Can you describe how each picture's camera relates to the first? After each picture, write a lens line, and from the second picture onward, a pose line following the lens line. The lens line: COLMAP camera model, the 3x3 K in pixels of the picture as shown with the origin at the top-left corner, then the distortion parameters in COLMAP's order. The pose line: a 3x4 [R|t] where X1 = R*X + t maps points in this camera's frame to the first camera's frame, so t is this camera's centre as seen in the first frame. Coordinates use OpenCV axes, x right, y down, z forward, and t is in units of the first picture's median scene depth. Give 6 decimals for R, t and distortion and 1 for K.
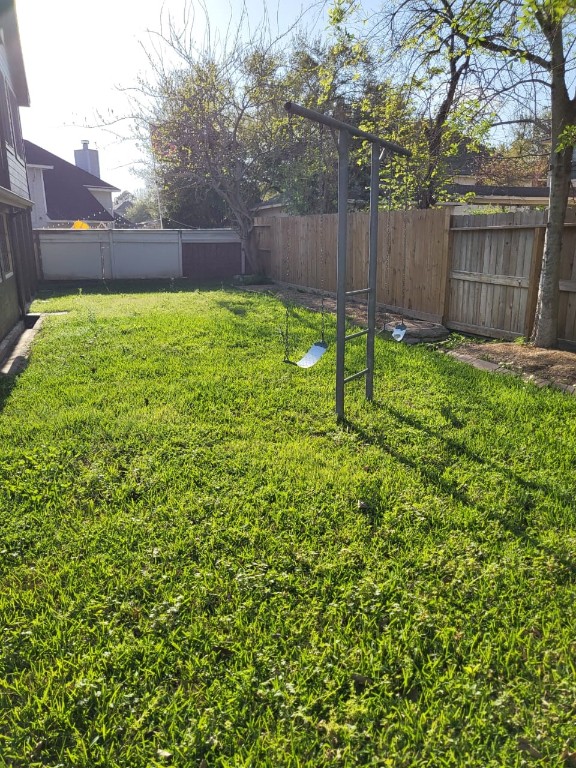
lens RADIAL K [[595.9, 0, 288.0], [0, 595.9, 384.0], [0, 0, 1]] dist [-0.006574, 0.054670]
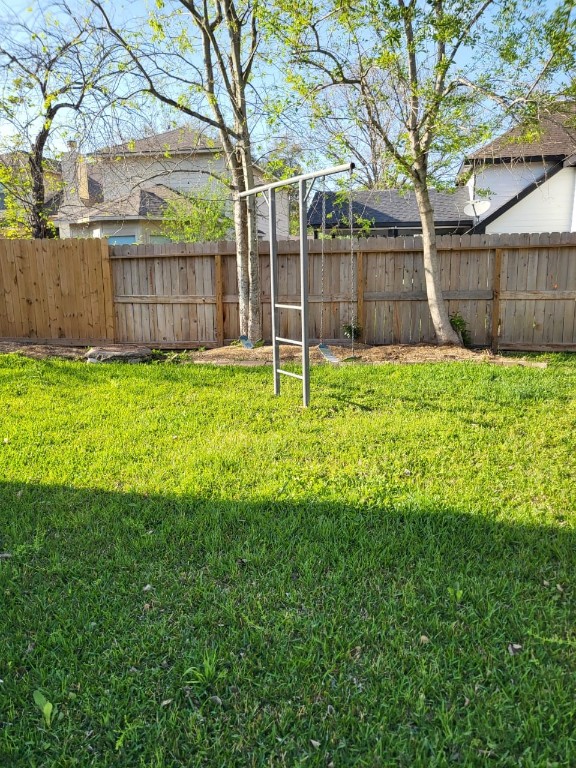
lens RADIAL K [[595.9, 0, 288.0], [0, 595.9, 384.0], [0, 0, 1]] dist [-0.006574, 0.054670]
pose [[0.540208, -0.182852, 0.821426, -0.492957], [0.221529, 0.972579, 0.070811, -0.043438], [-0.811850, 0.143718, 0.565902, 0.164959]]
